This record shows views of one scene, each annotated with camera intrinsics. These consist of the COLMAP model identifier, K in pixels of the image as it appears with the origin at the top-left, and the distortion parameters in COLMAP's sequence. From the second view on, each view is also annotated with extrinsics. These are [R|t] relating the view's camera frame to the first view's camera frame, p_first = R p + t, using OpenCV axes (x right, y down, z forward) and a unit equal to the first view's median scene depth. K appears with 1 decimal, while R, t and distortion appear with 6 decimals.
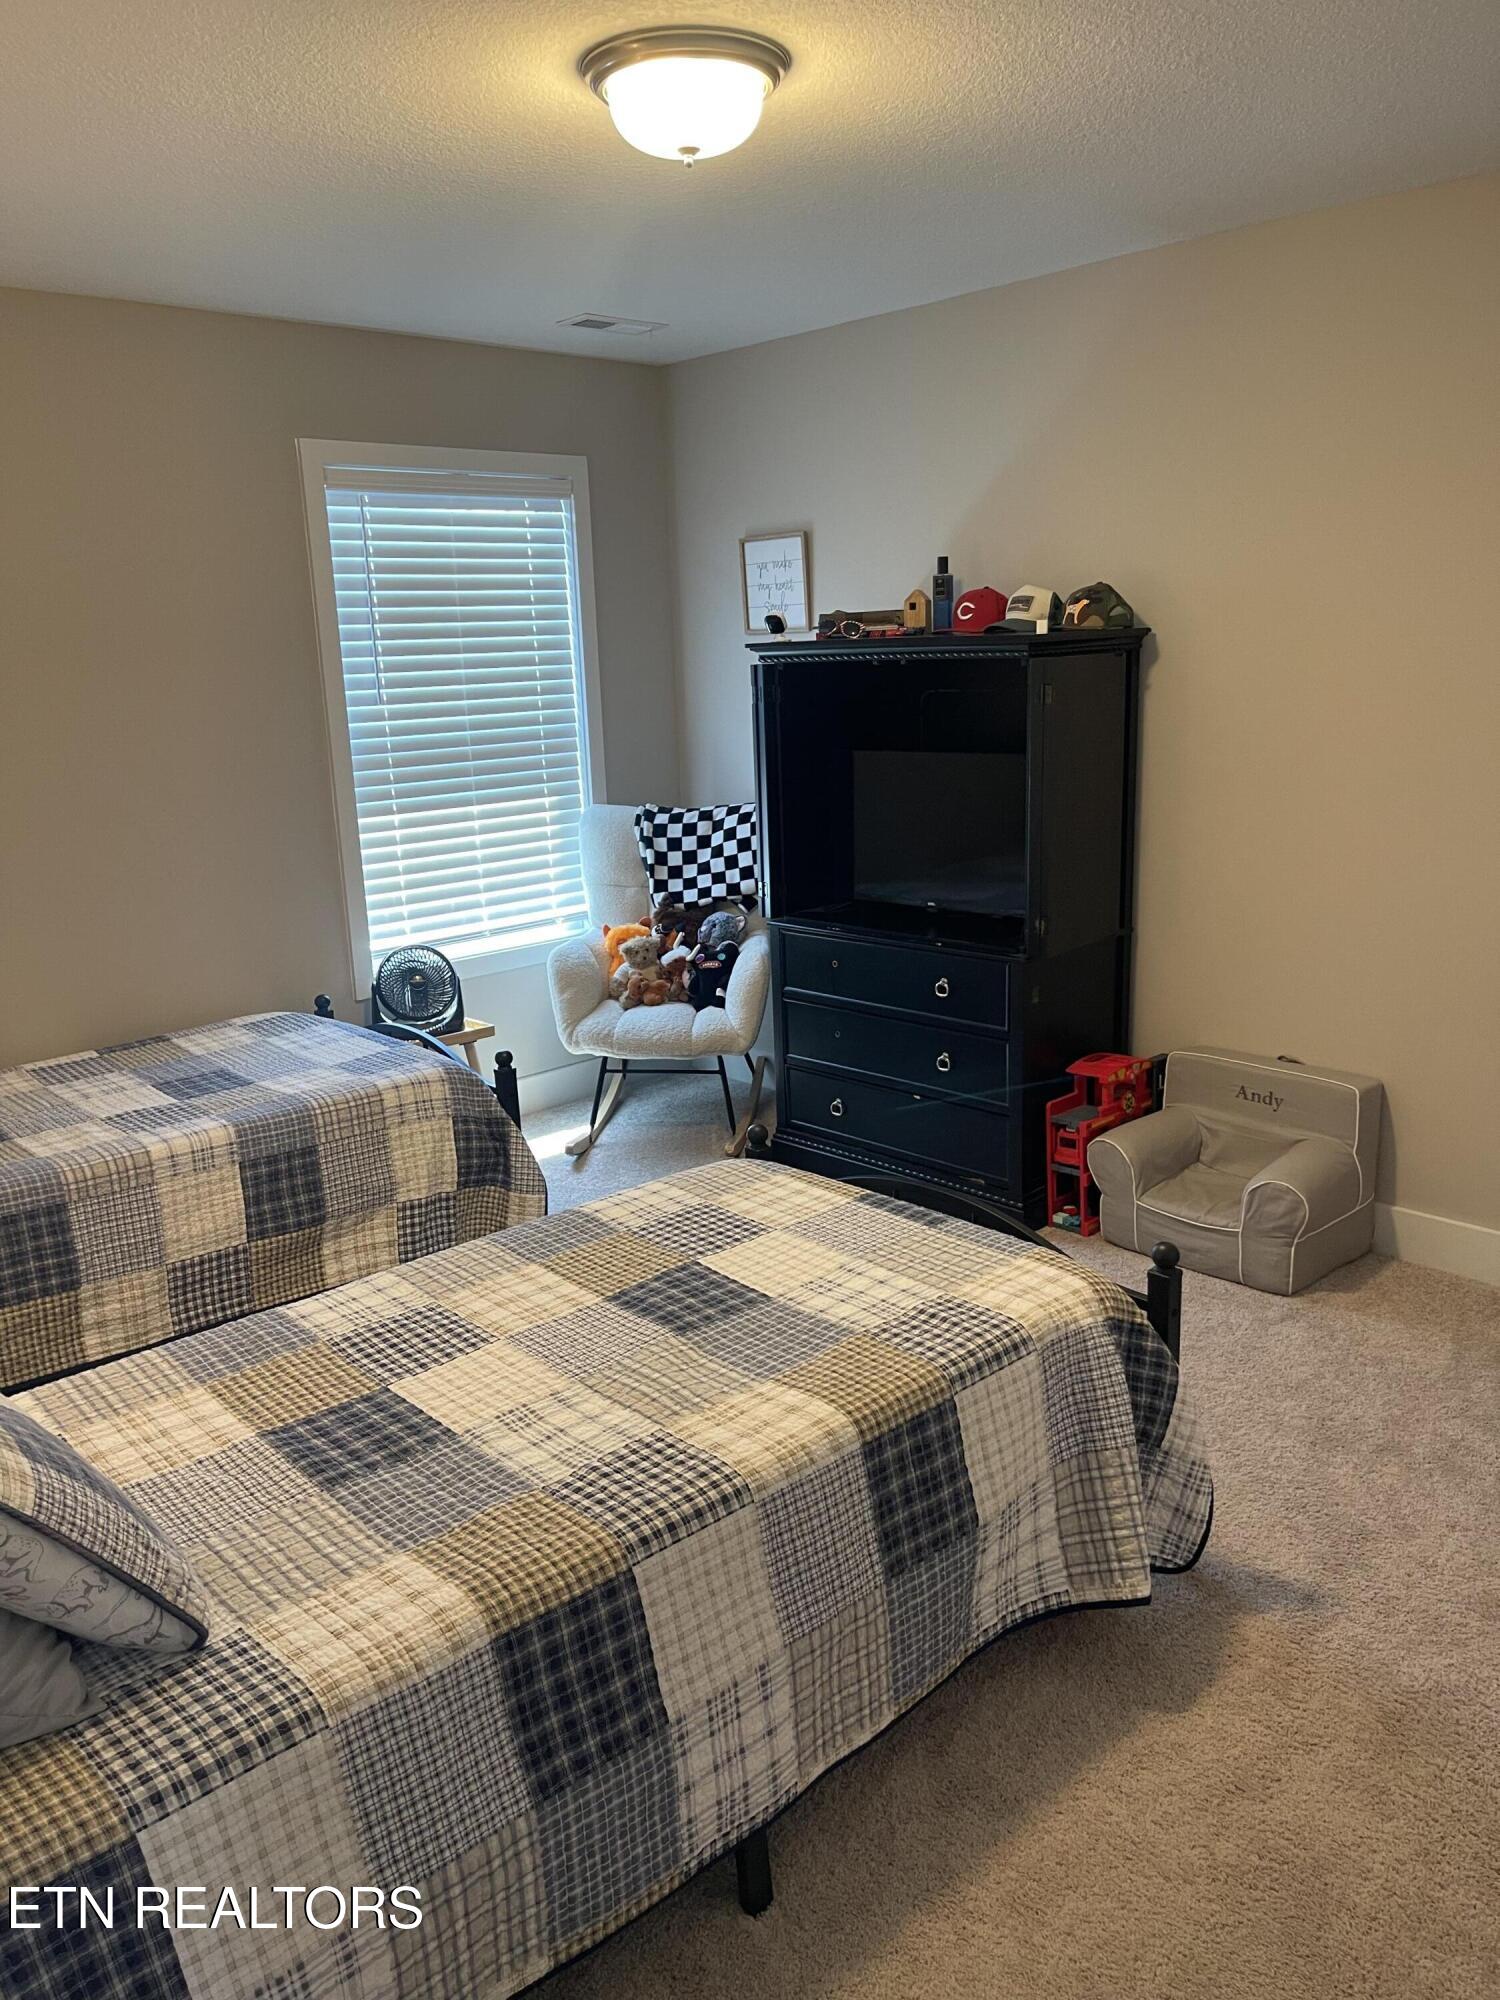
lens RADIAL K [[1530.2, 0, 759.0], [0, 1530.2, 1005.1], [0, 0, 1]] dist [0.005133, -0.068215]
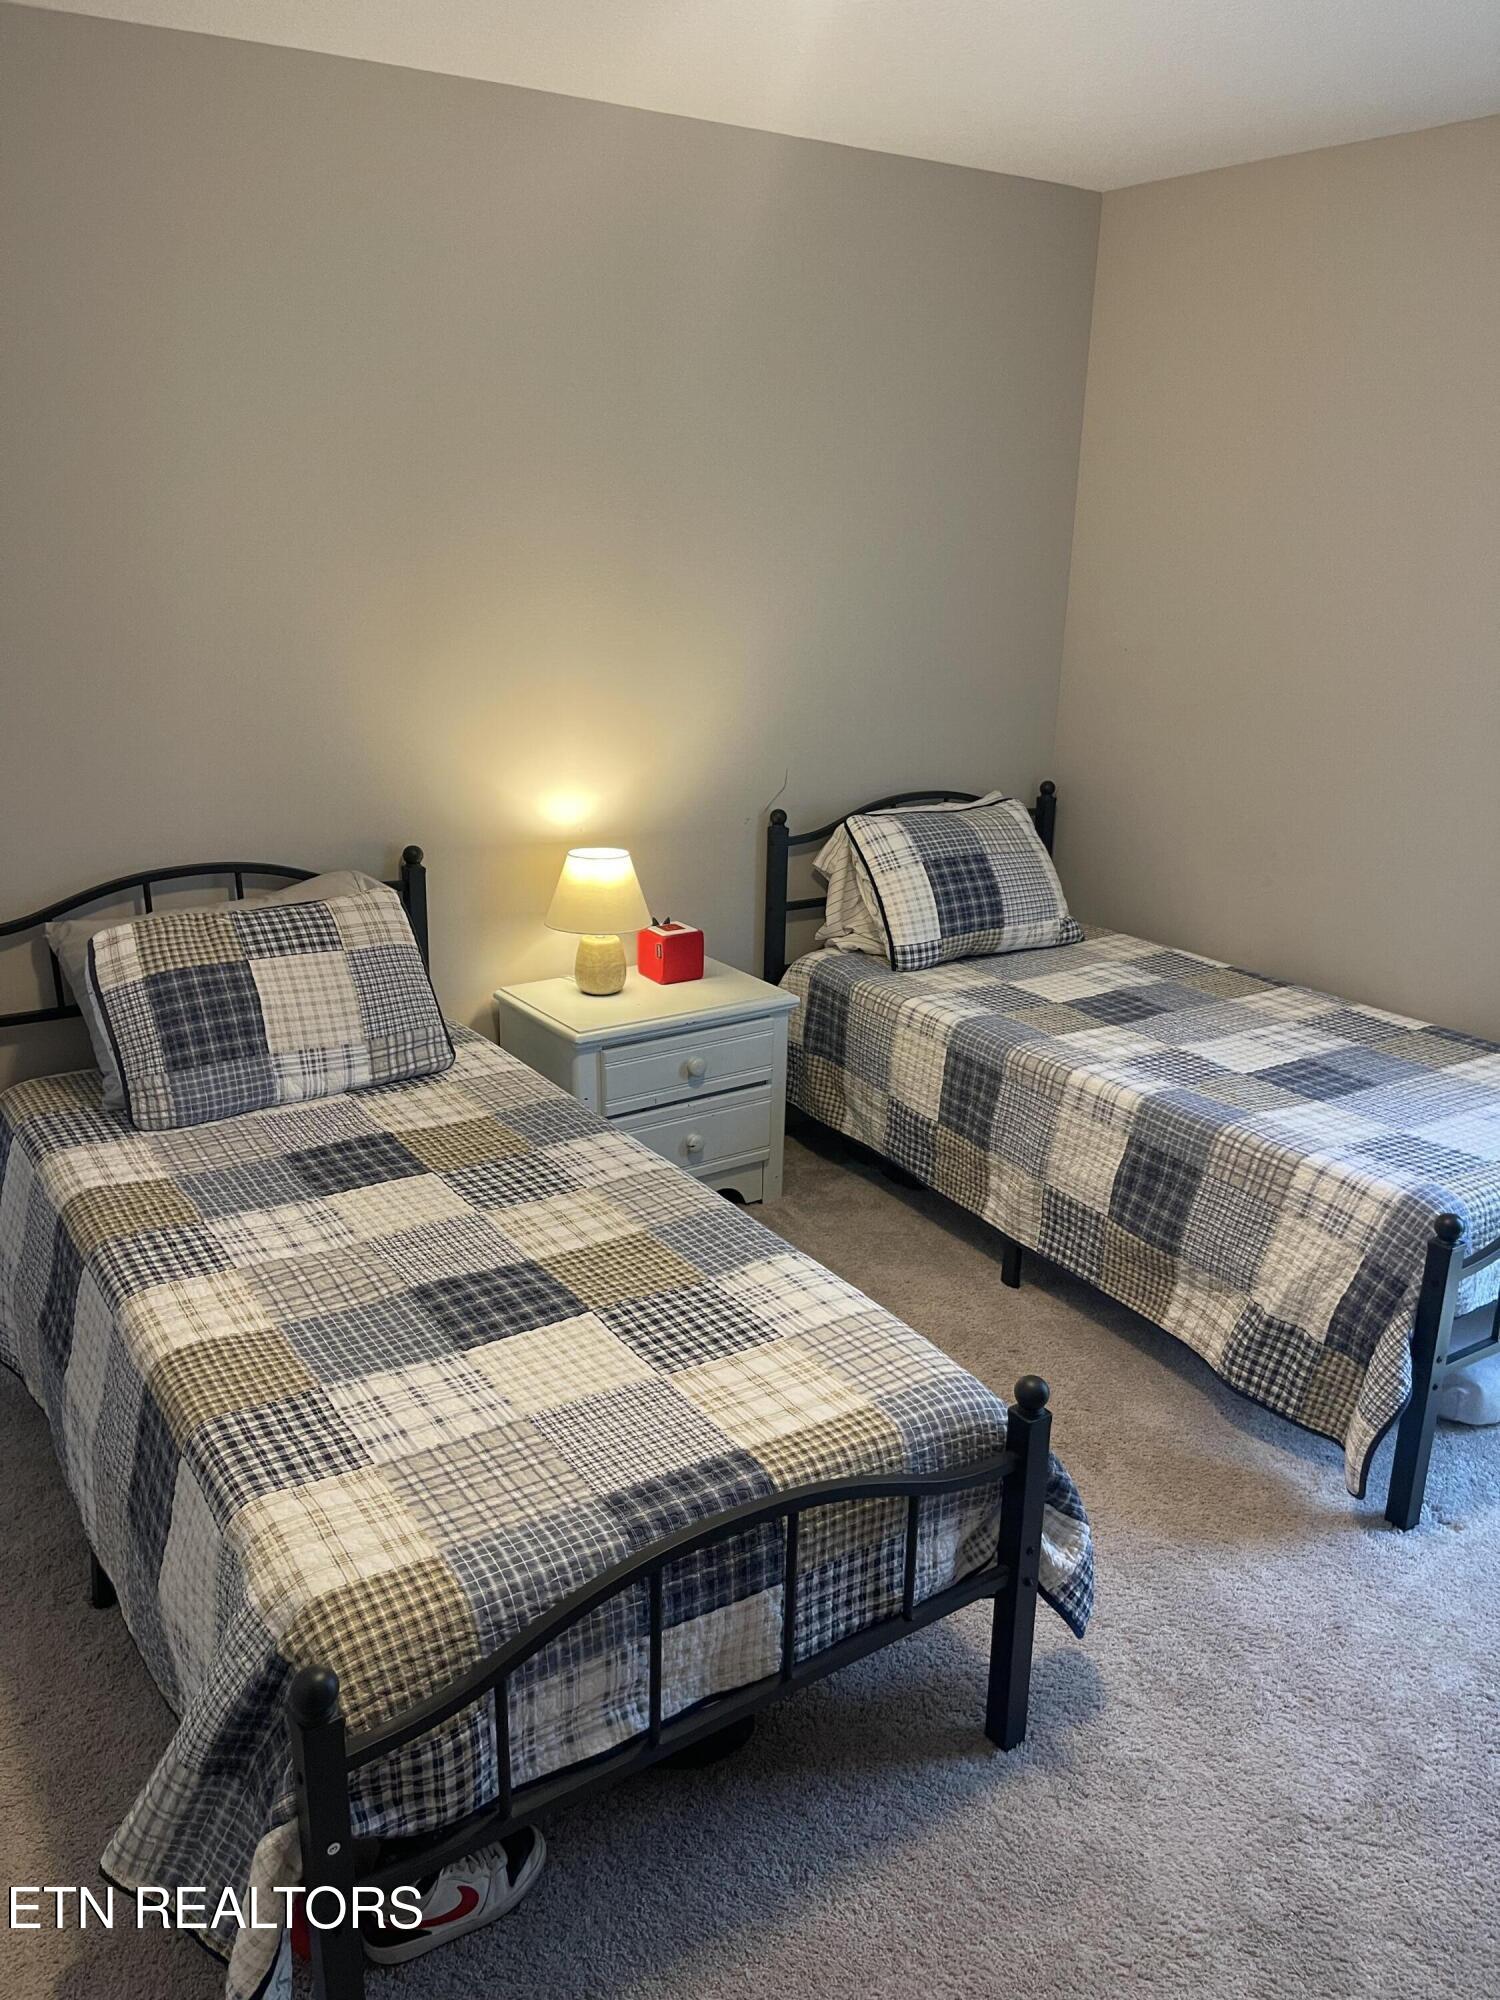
lens RADIAL K [[1530.2, 0, 759.0], [0, 1530.2, 1005.1], [0, 0, 1]] dist [0.005133, -0.068215]
pose [[-0.181530, 0.324315, -0.928368, 0.510318], [-0.238165, 0.901448, 0.361481, -0.239525], [0.954109, 0.286724, -0.086399, 0.839501]]
